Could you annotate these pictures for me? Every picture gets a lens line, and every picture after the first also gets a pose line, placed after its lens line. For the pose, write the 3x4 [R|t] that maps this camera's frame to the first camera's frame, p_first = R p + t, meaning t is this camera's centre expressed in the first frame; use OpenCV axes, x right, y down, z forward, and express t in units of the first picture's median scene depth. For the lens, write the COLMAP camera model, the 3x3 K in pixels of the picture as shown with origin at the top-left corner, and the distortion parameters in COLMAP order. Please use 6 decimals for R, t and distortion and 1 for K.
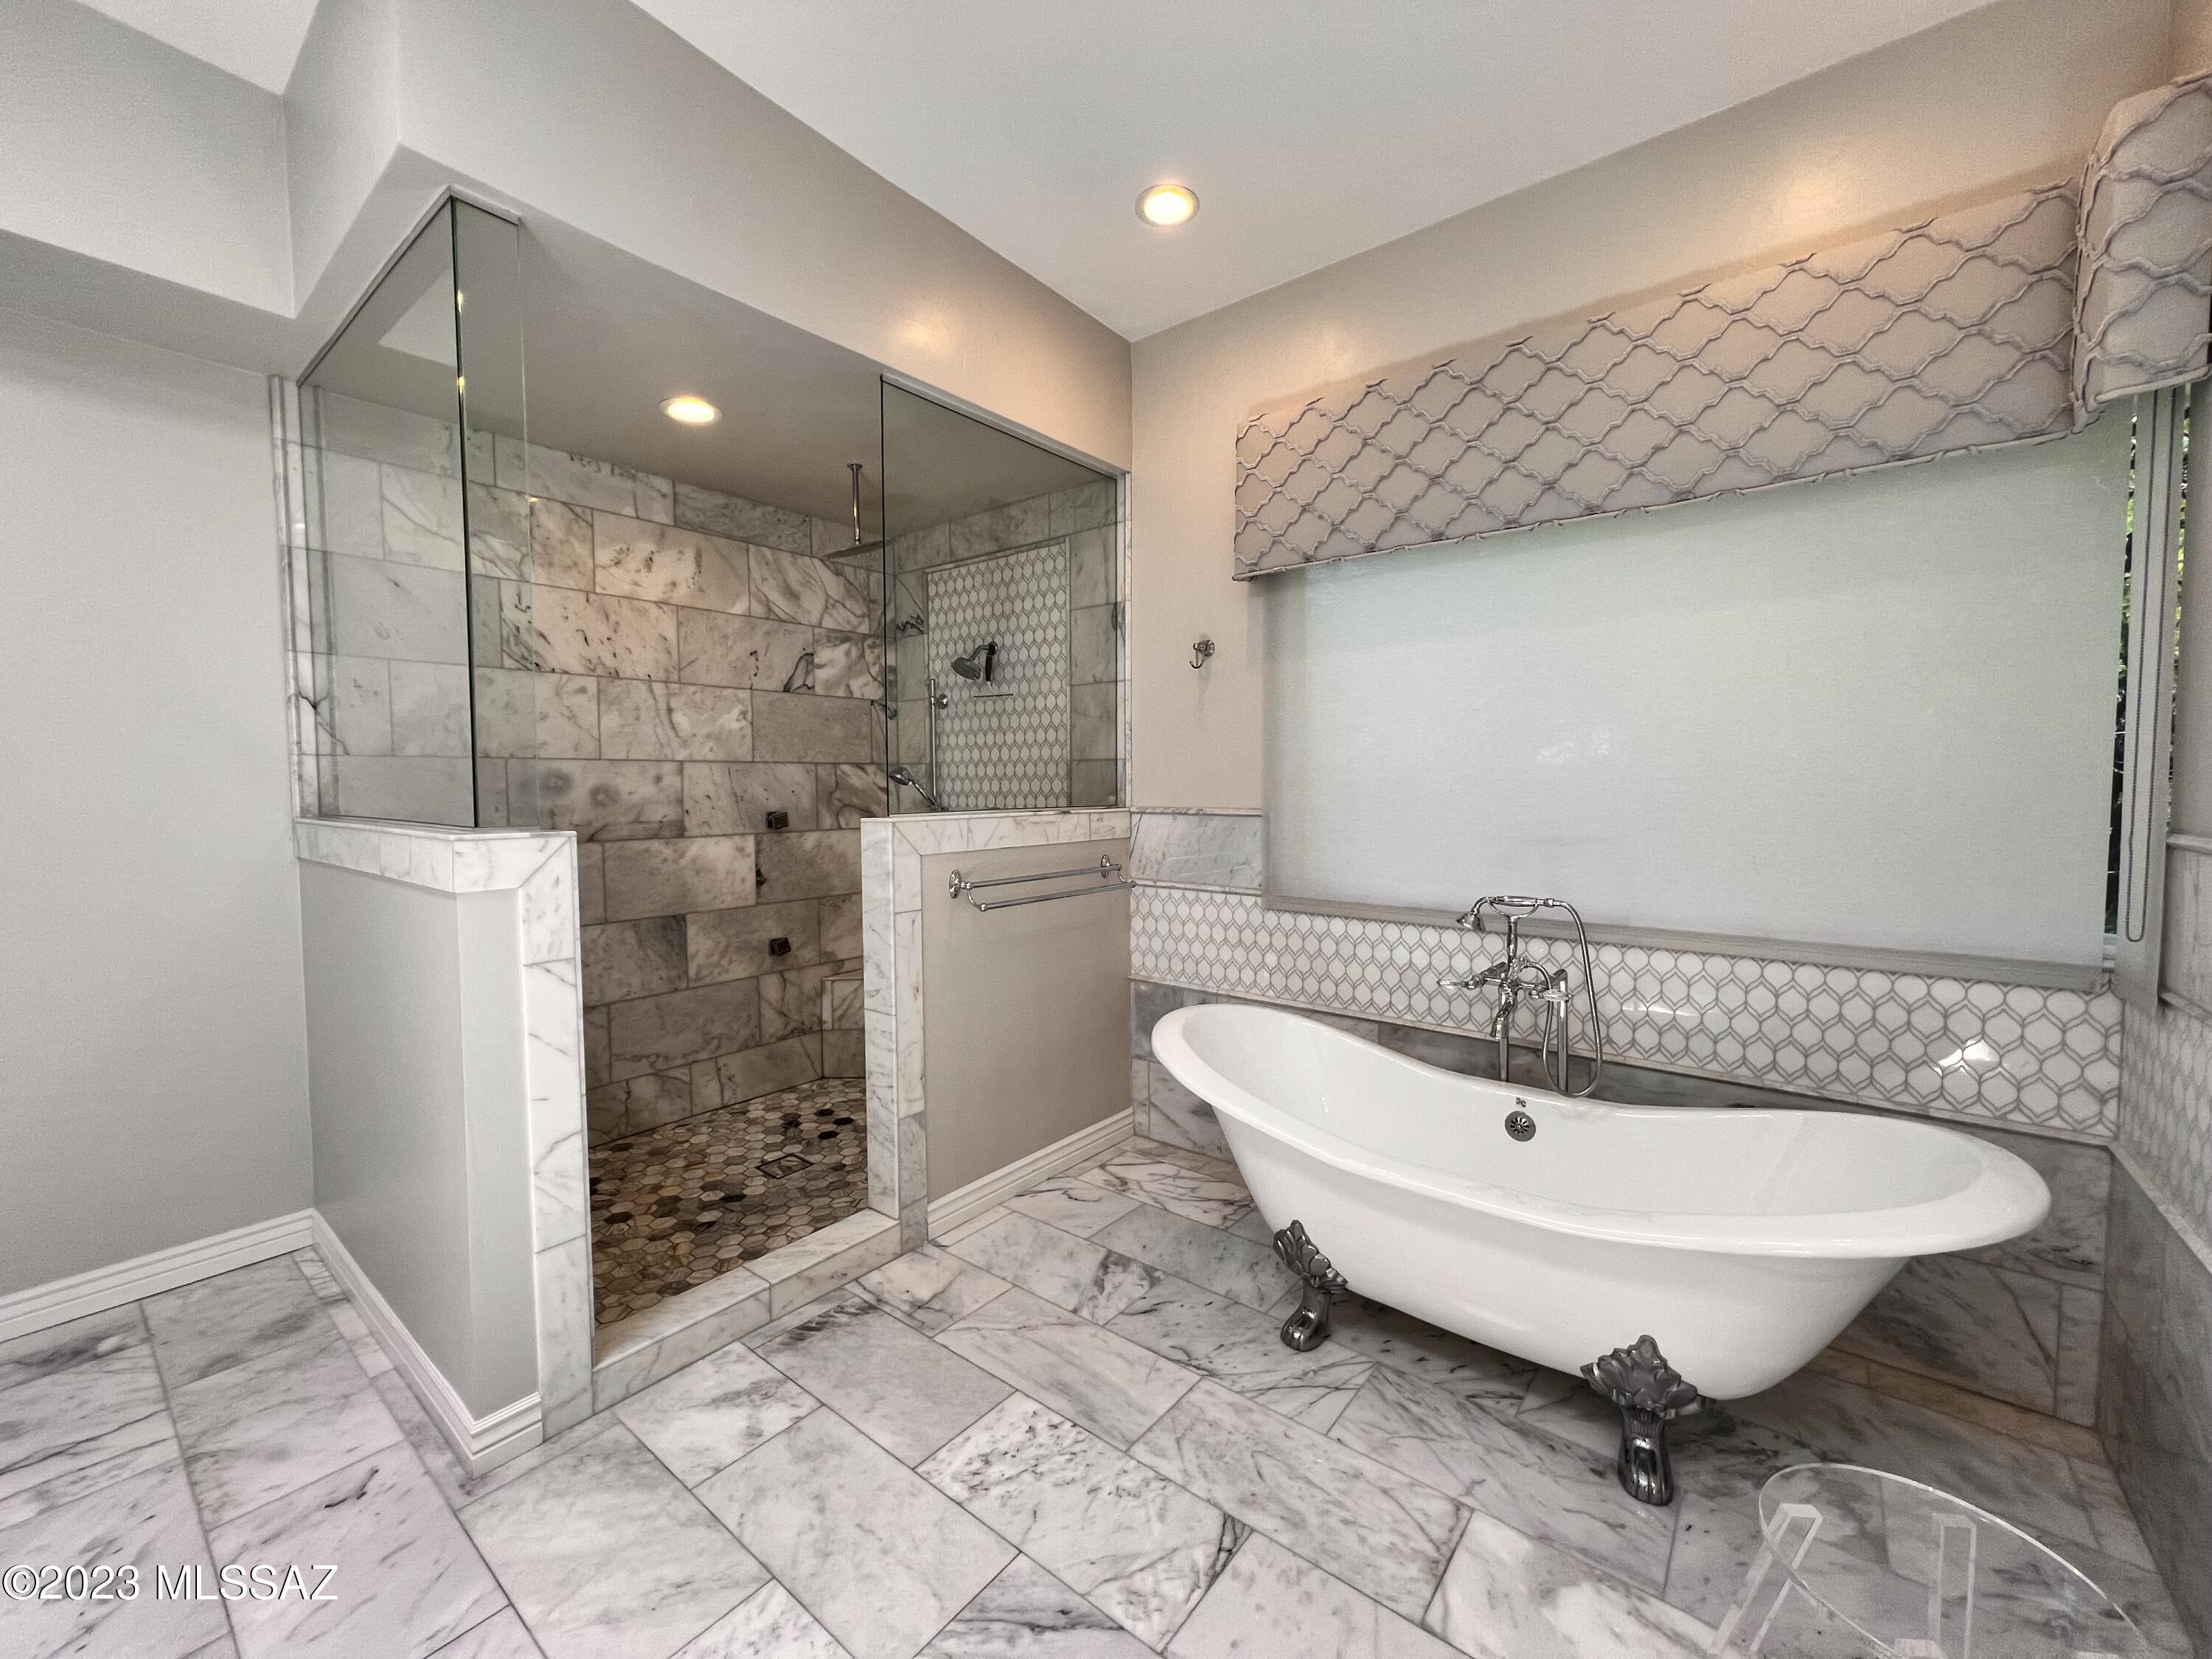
lens RADIAL K [[887.1, 0, 1100.1], [0, 887.1, 826.0], [0, 0, 1]] dist [-0.001534, 0.000801]
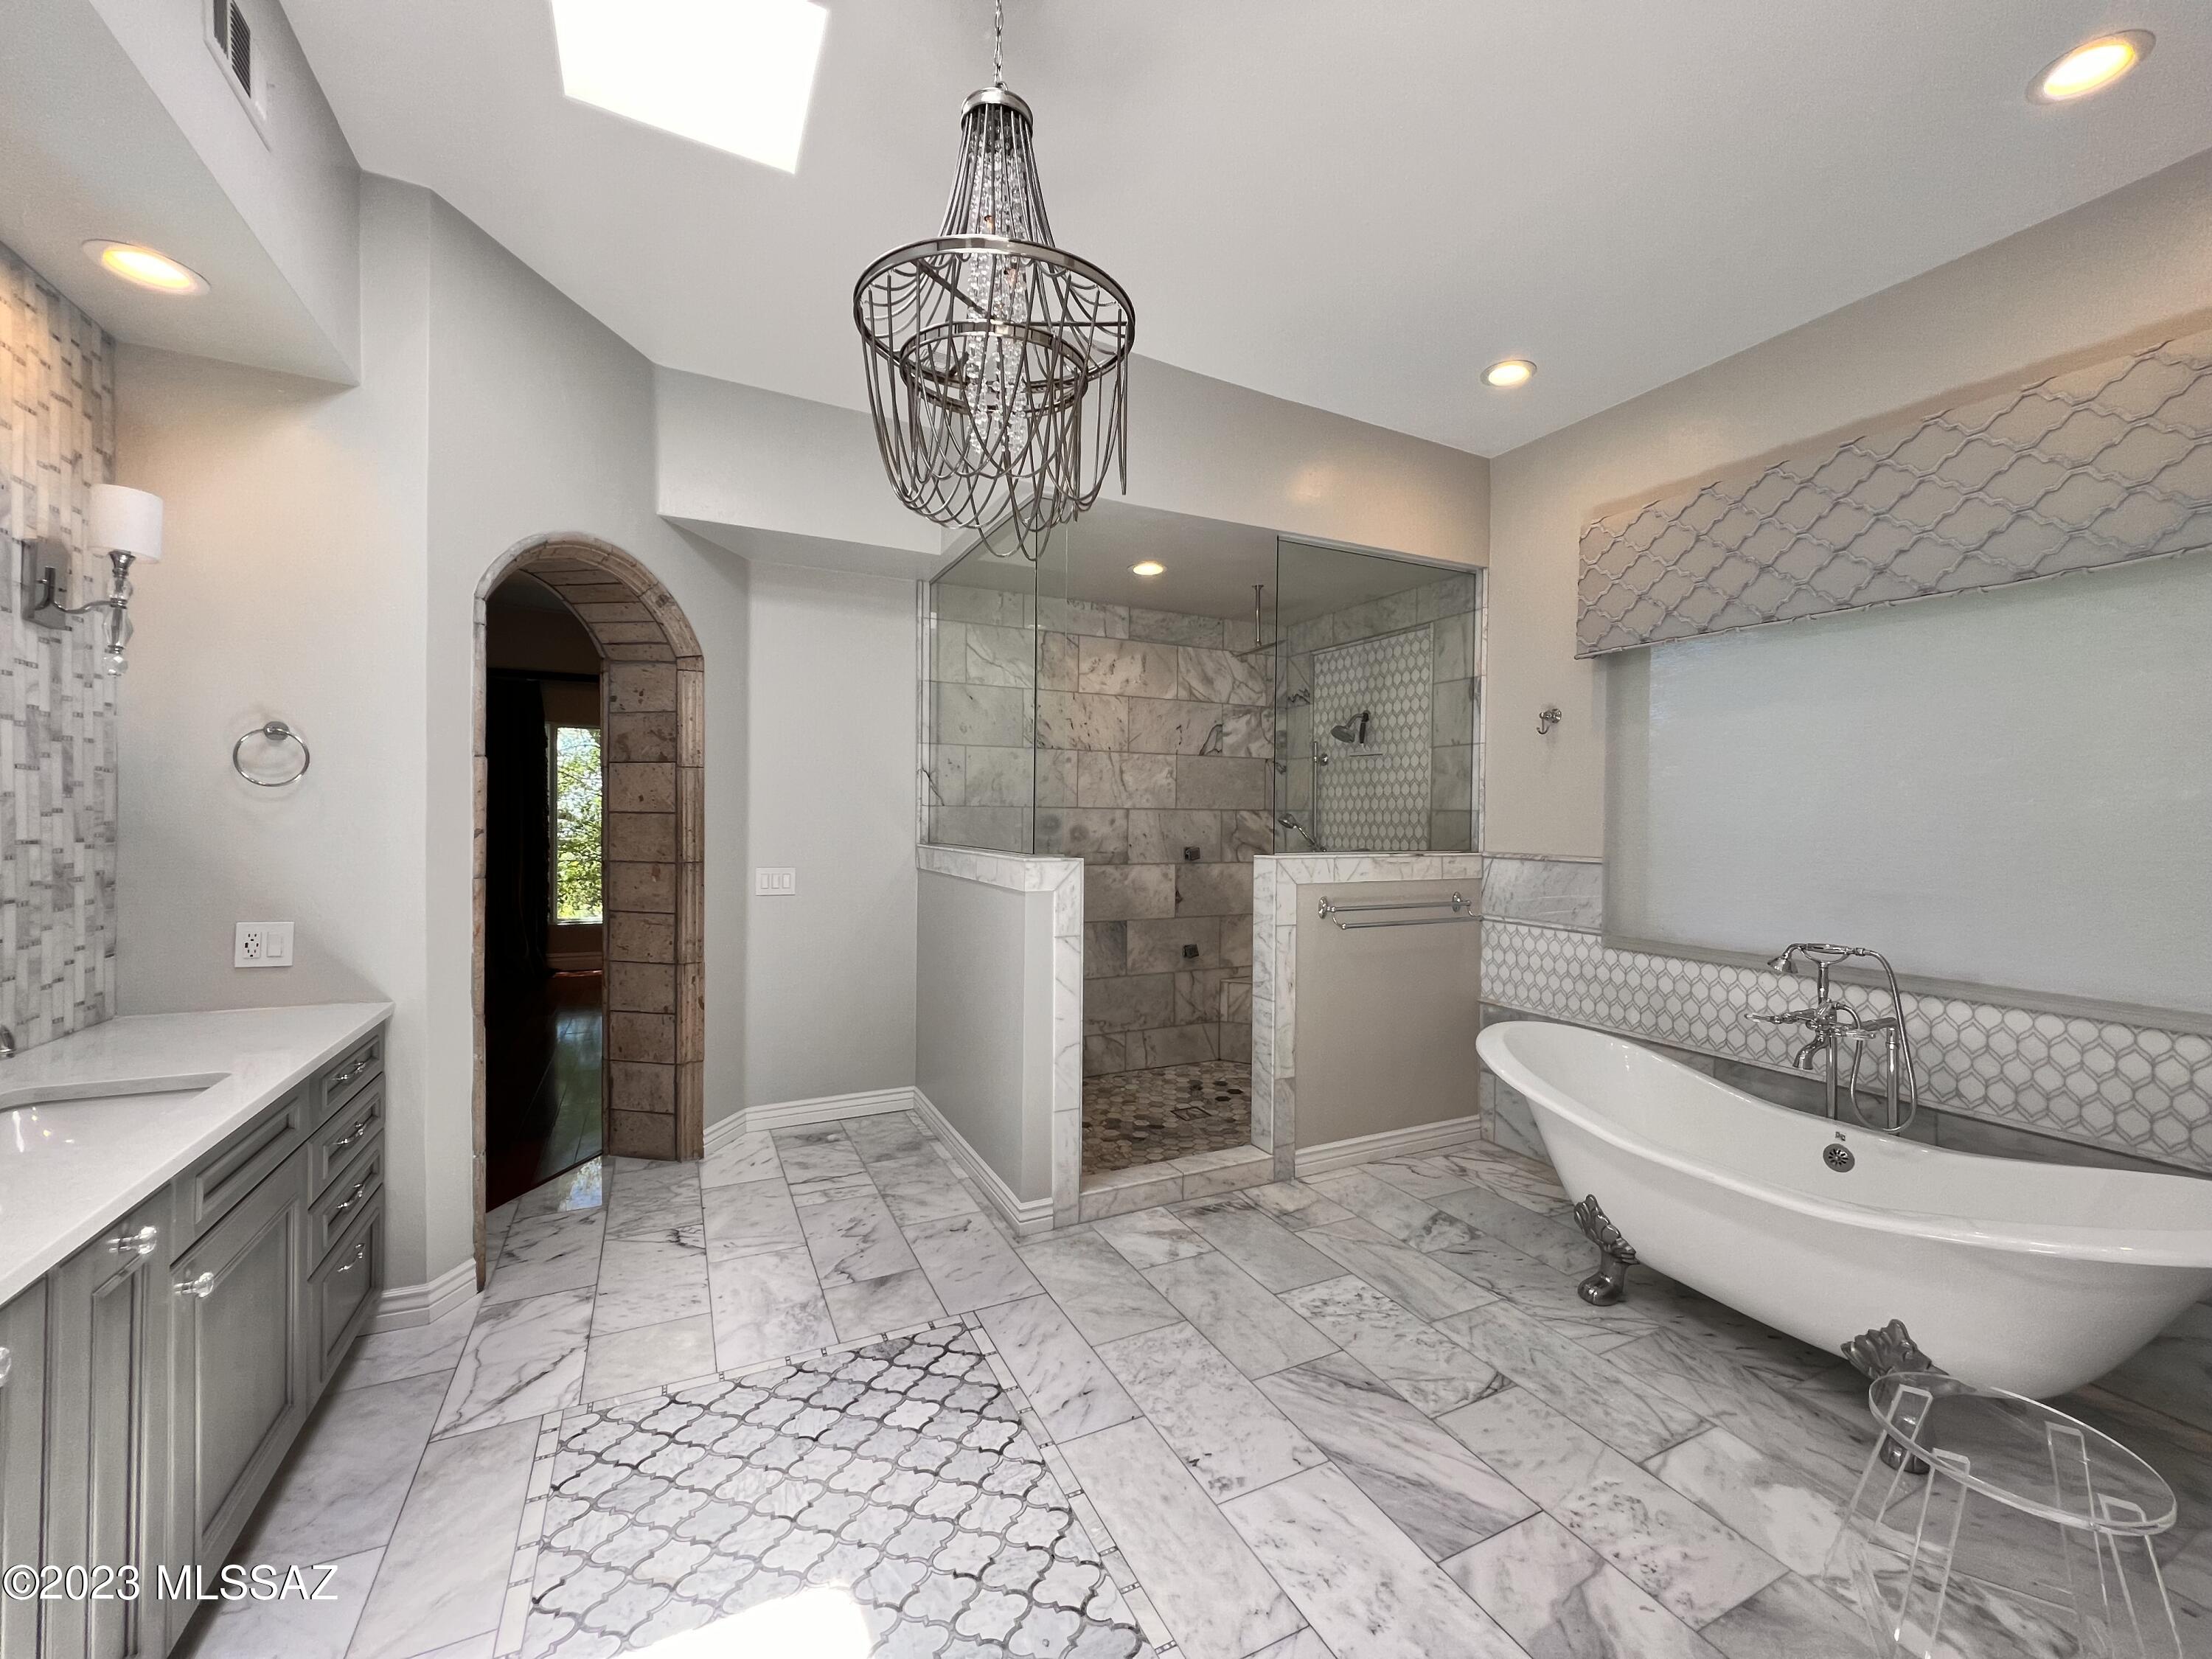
lens RADIAL K [[887.1, 0, 1100.1], [0, 887.1, 826.0], [0, 0, 1]] dist [-0.001534, 0.000801]
pose [[0.904881, 0.017860, -0.425291, 0.093639], [-0.034405, 0.998919, -0.031252, -0.002606], [0.424273, 0.042911, 0.904517, -0.330722]]
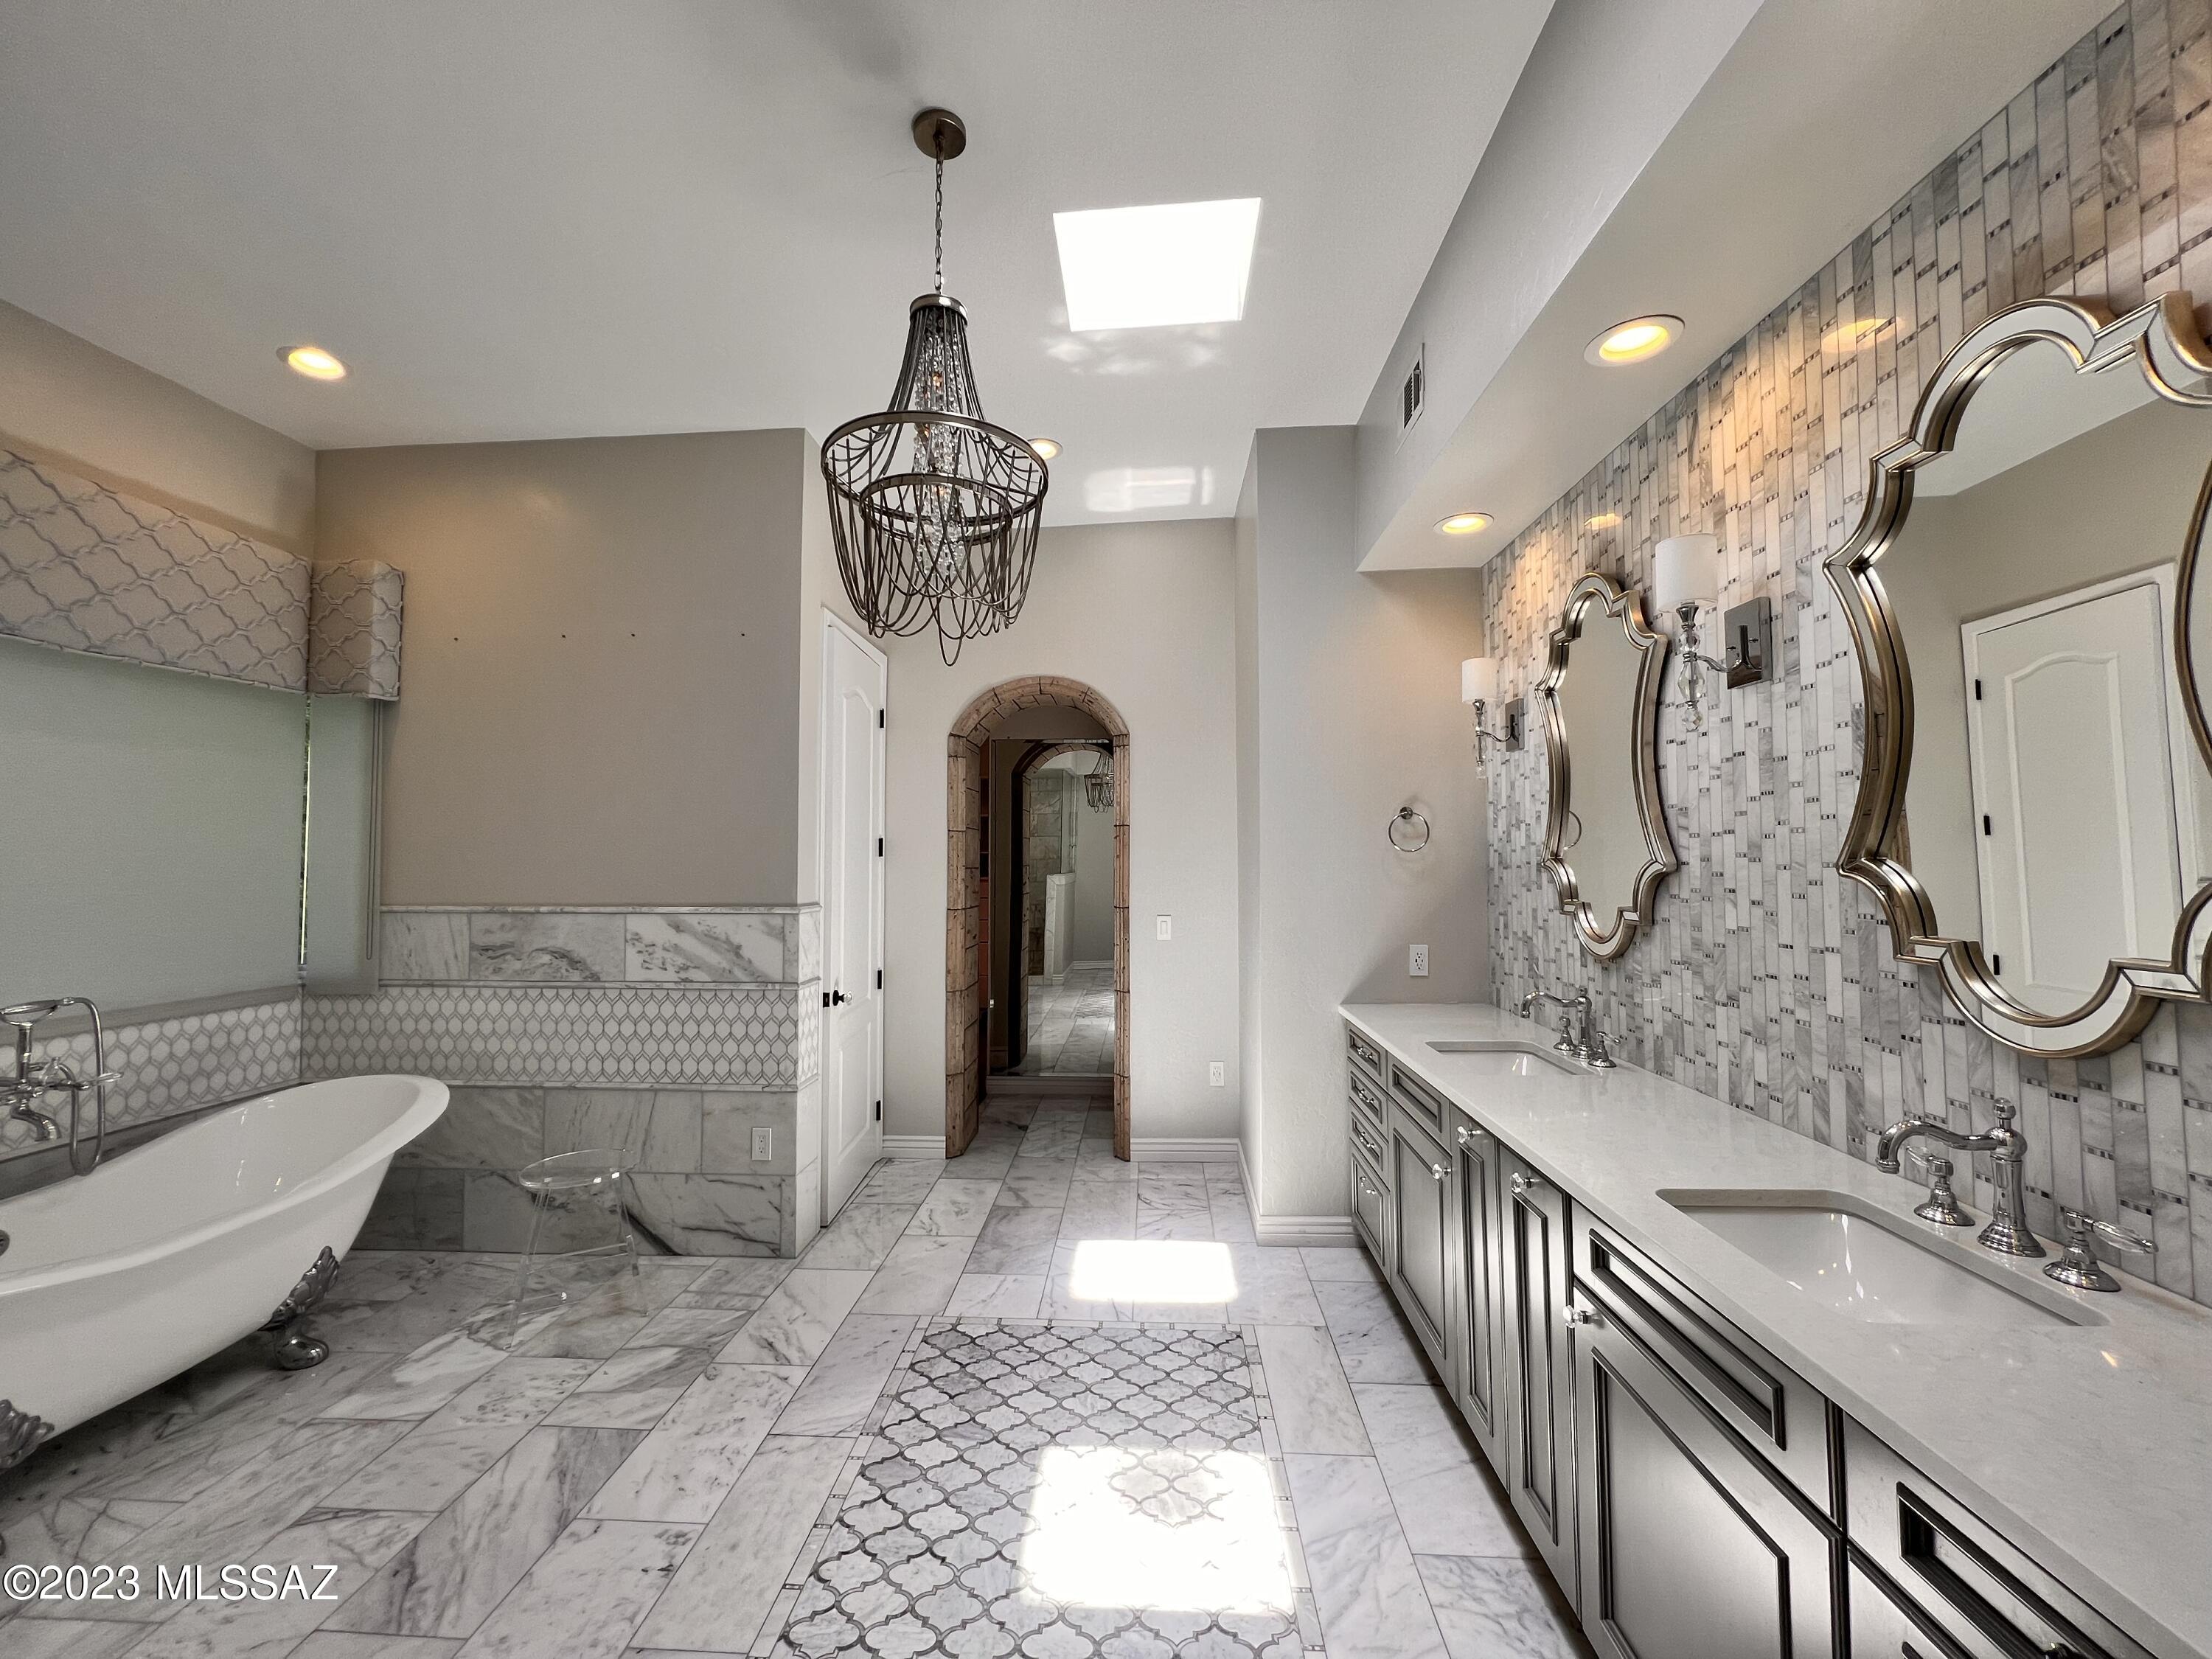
lens RADIAL K [[887.1, 0, 1100.1], [0, 887.1, 826.0], [0, 0, 1]] dist [-0.001534, 0.000801]
pose [[-0.584647, 0.035014, 0.810532, -0.889422], [0.041814, 0.999041, -0.012996, -0.048027], [-0.810210, 0.026293, -0.585550, 0.490051]]
